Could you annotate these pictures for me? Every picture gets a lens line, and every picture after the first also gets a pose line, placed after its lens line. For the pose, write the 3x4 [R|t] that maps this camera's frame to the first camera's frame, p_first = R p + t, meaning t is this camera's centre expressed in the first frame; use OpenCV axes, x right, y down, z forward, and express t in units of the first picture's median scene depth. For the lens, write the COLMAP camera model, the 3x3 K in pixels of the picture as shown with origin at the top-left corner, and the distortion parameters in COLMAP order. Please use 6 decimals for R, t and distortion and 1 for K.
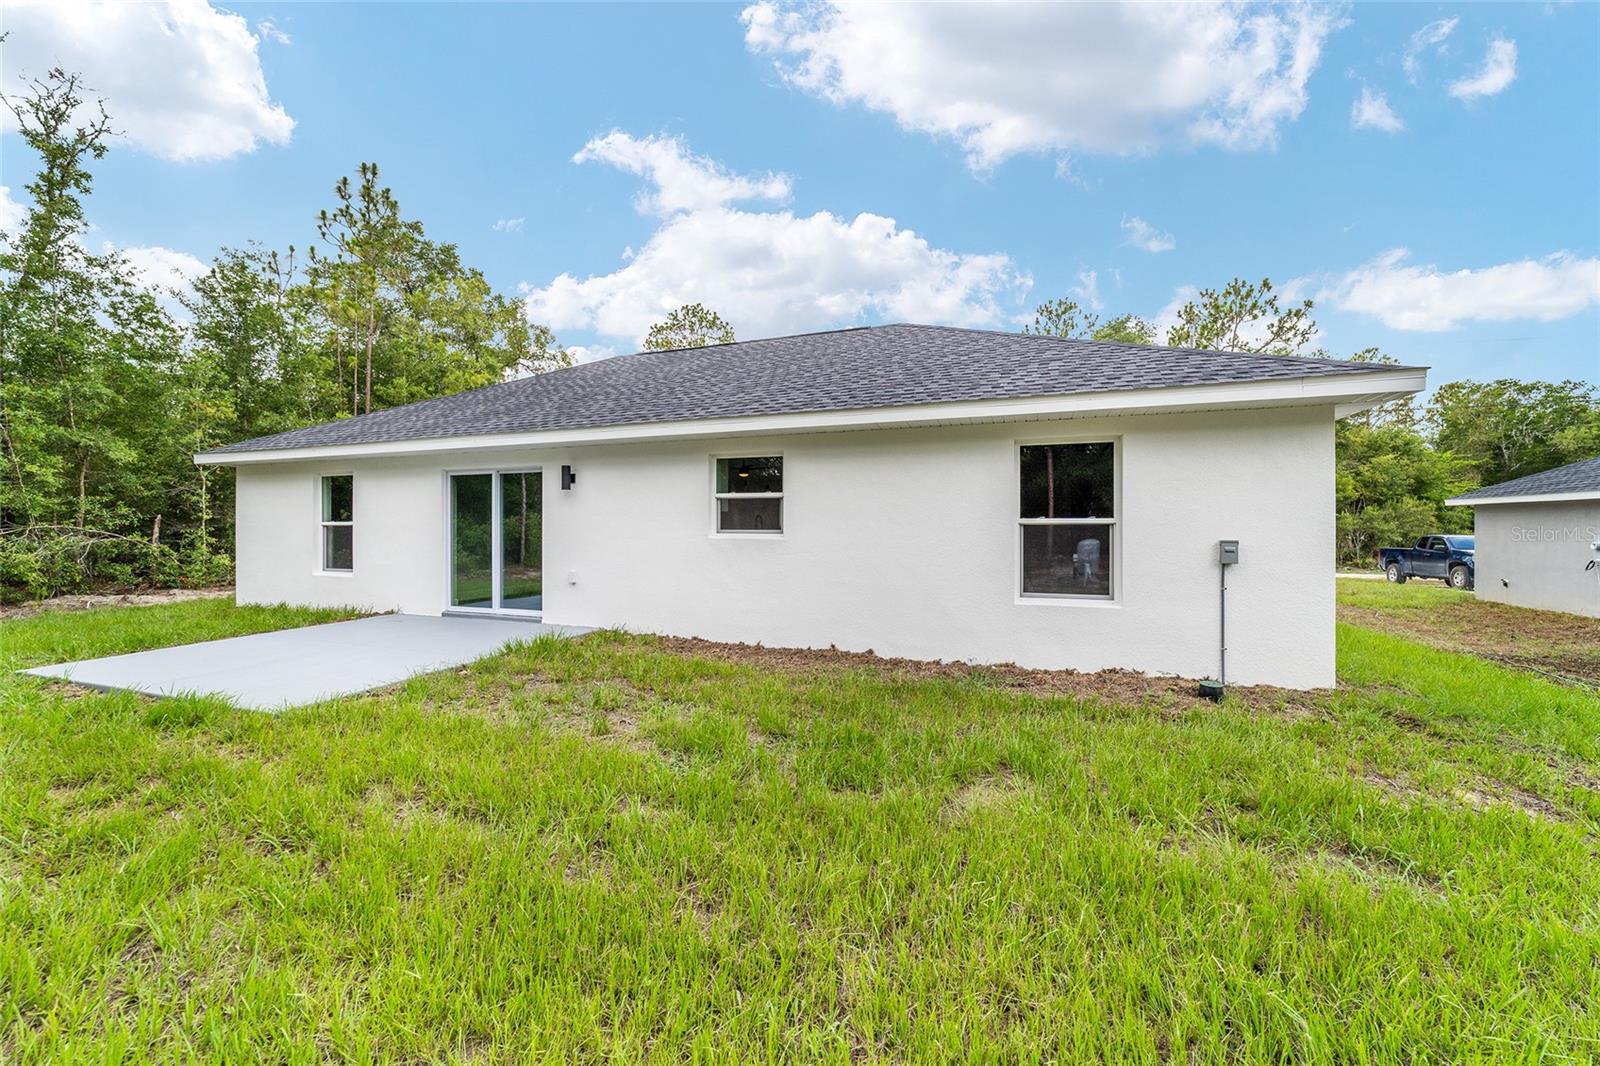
lens RADIAL K [[612.6, 0, 792.7], [0, 612.6, 529.9], [0, 0, 1]] dist [-0.018717, 0.009476]
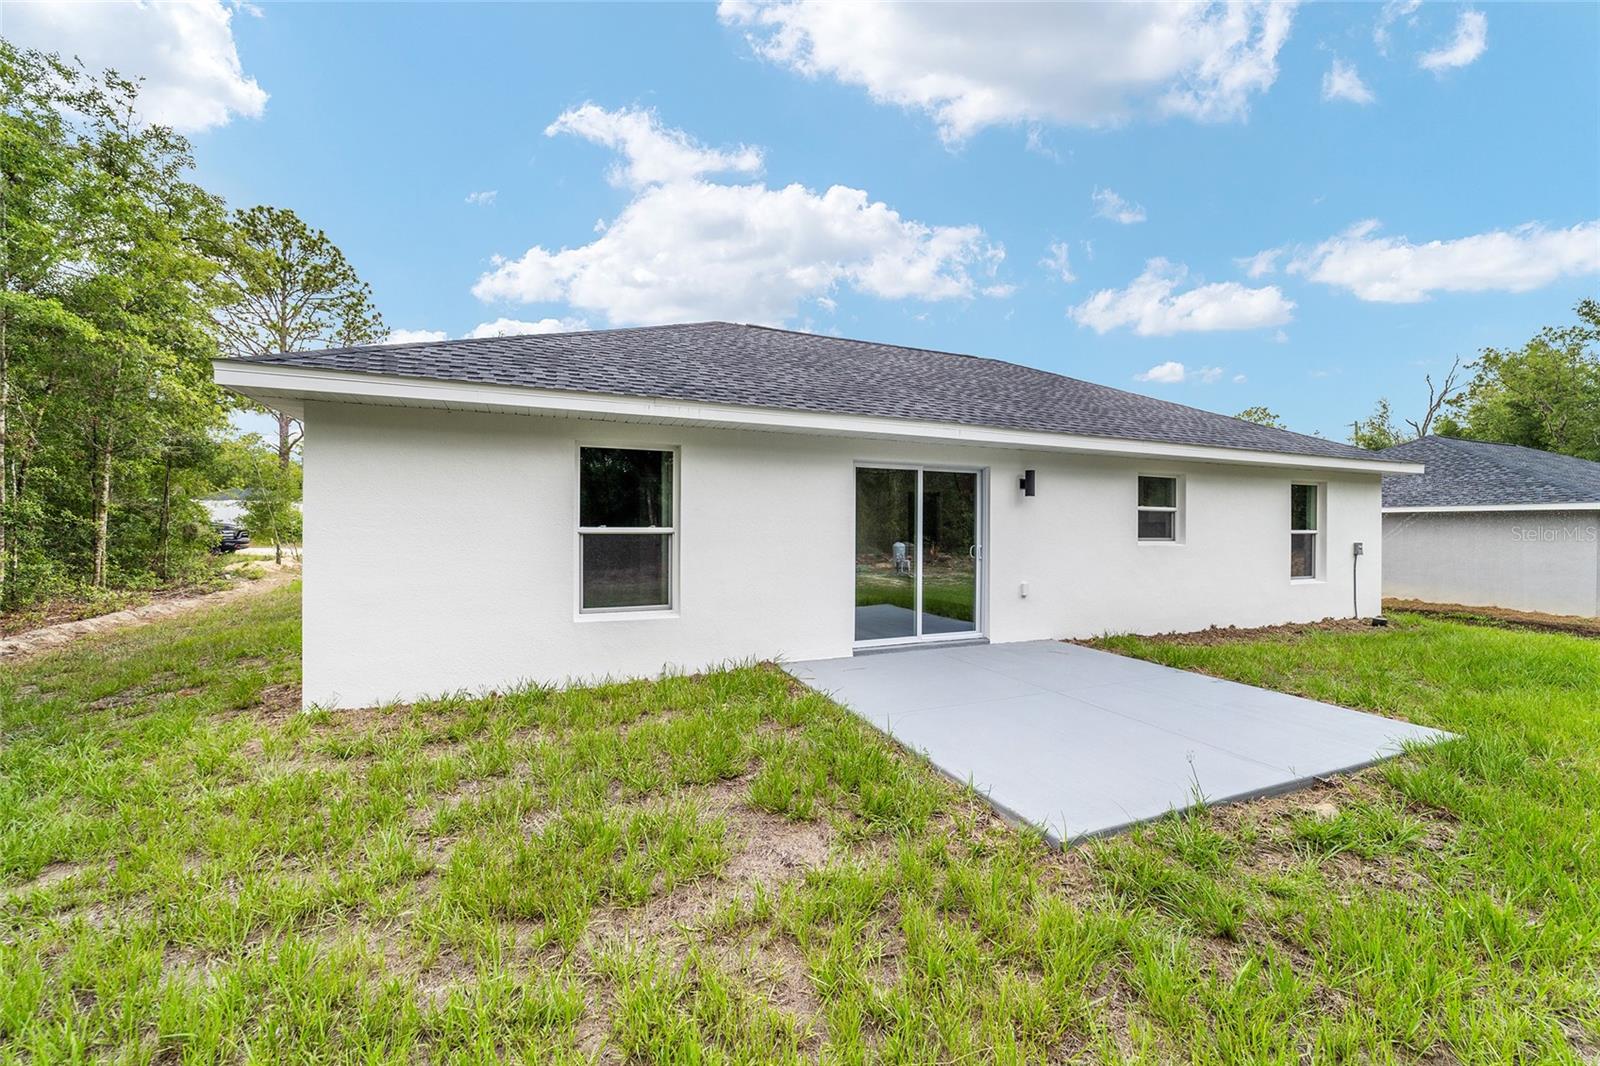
lens RADIAL K [[631.7, 0, 831.9], [0, 631.7, 534.1], [0, 0, 1]] dist [-0.028521, 0.007783]
pose [[0.715928, 0.000339, 0.698174, -1.166627], [0.005346, 0.999968, -0.005968, -0.002729], [-0.698154, 0.008005, 0.715903, 0.482440]]
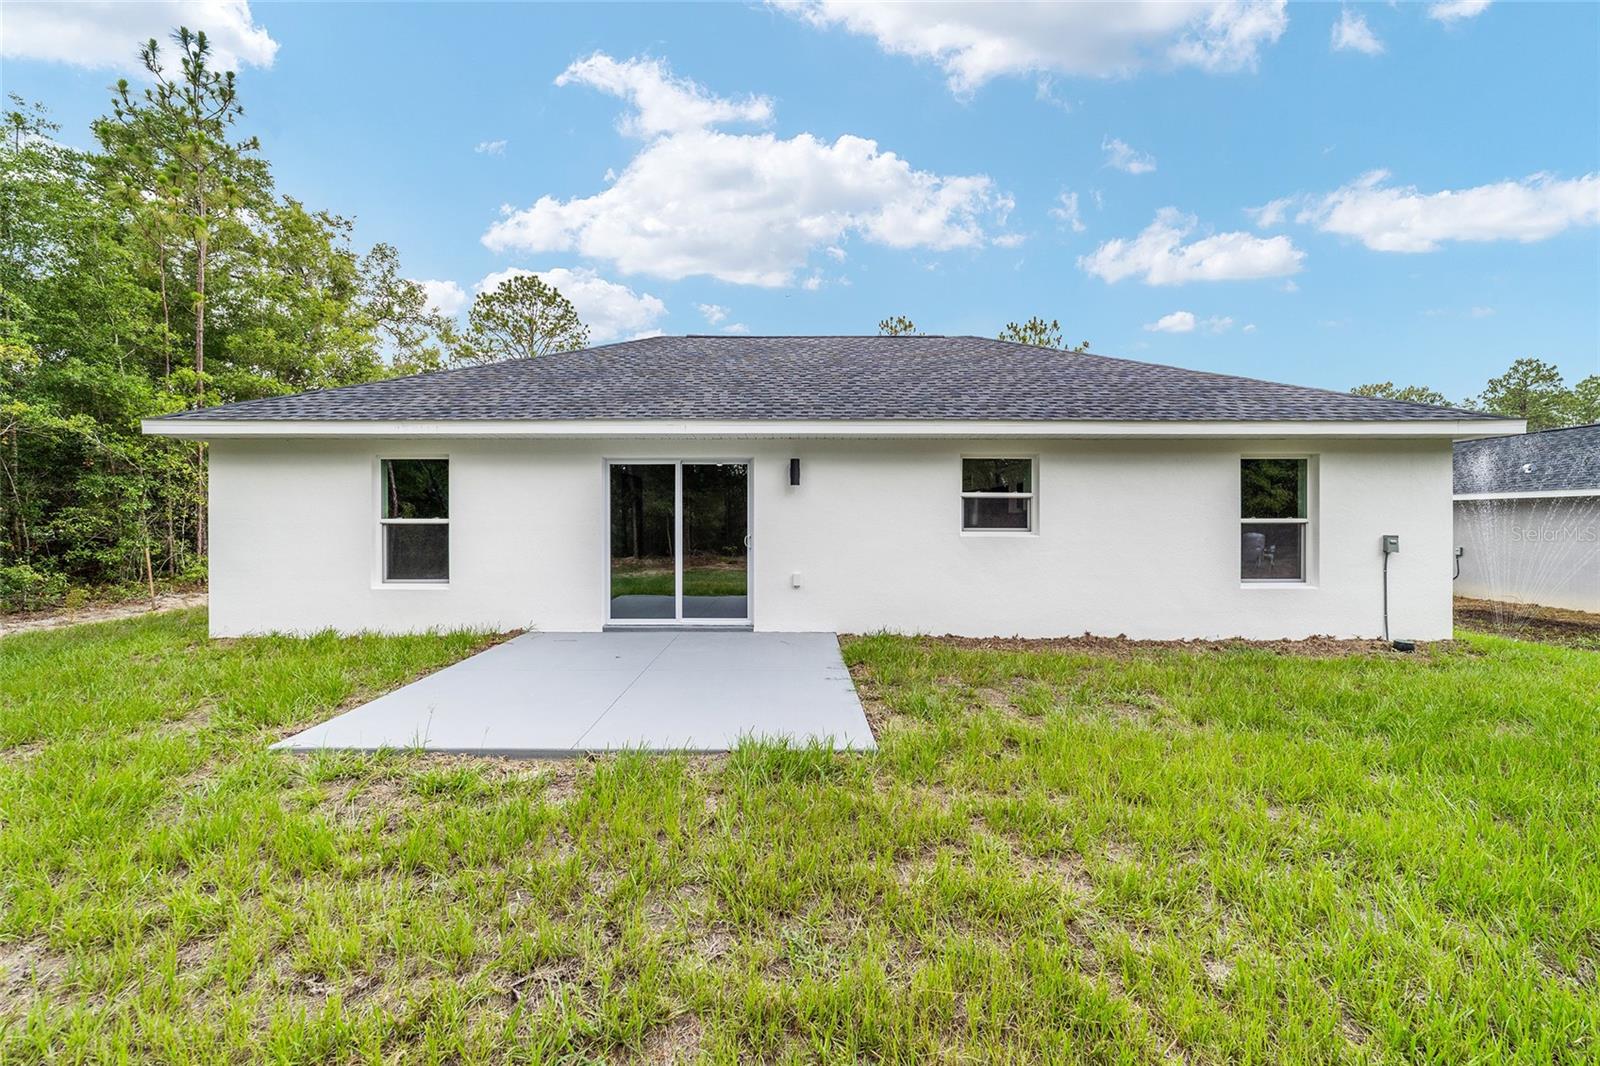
lens RADIAL K [[612.6, 0, 792.7], [0, 612.6, 529.9], [0, 0, 1]] dist [-0.018717, 0.009476]
pose [[0.937788, -0.005041, 0.347173, -0.642293], [0.002741, 0.999971, 0.007115, -0.004523], [-0.347199, -0.005721, 0.937774, 0.122085]]
